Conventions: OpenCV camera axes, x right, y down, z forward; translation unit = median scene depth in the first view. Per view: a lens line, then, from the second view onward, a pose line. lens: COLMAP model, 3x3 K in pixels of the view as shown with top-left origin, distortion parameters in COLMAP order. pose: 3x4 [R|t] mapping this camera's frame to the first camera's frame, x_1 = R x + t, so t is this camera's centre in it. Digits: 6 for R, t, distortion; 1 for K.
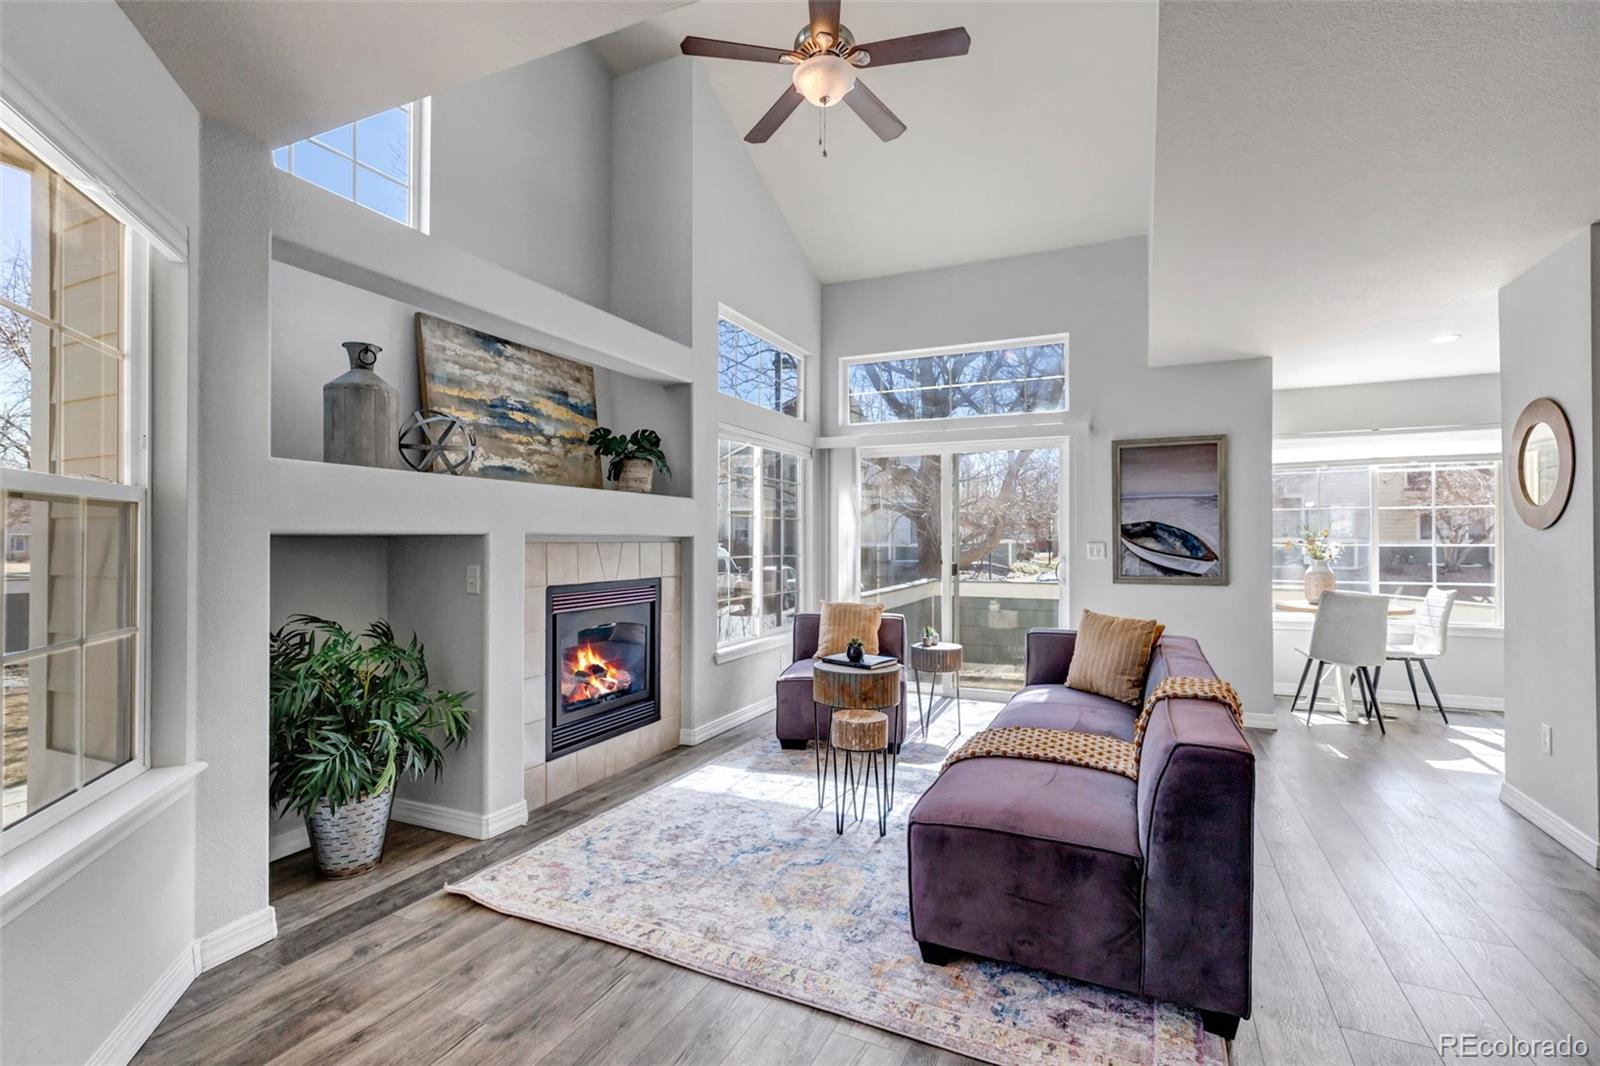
lens RADIAL K [[734.9, 0, 793.7], [0, 734.9, 533.7], [0, 0, 1]] dist [0.004698, -0.000607]
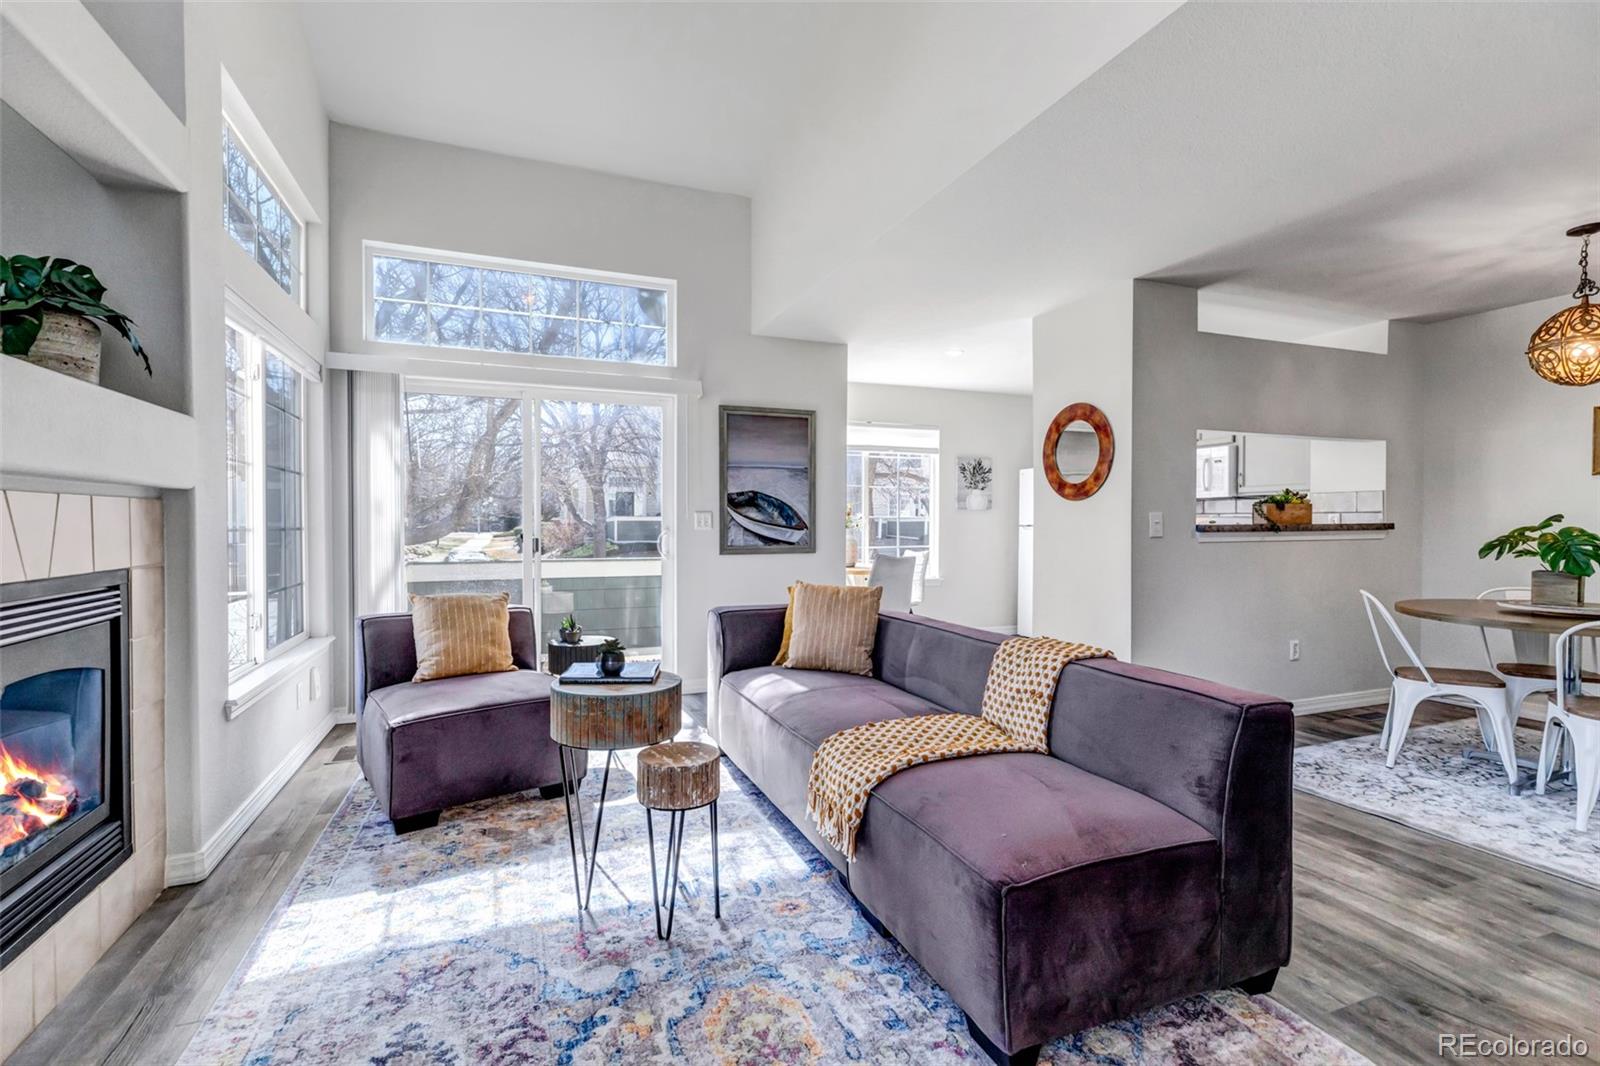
lens RADIAL K [[734.9, 0, 796.3], [0, 734.9, 534.4], [0, 0, 1]] dist [0.004698, -0.000607]
pose [[0.684966, -0.011467, 0.728485, -0.252859], [-0.008709, 0.999676, 0.023924, 0.022975], [-0.728523, -0.022732, 0.684644, 0.360145]]
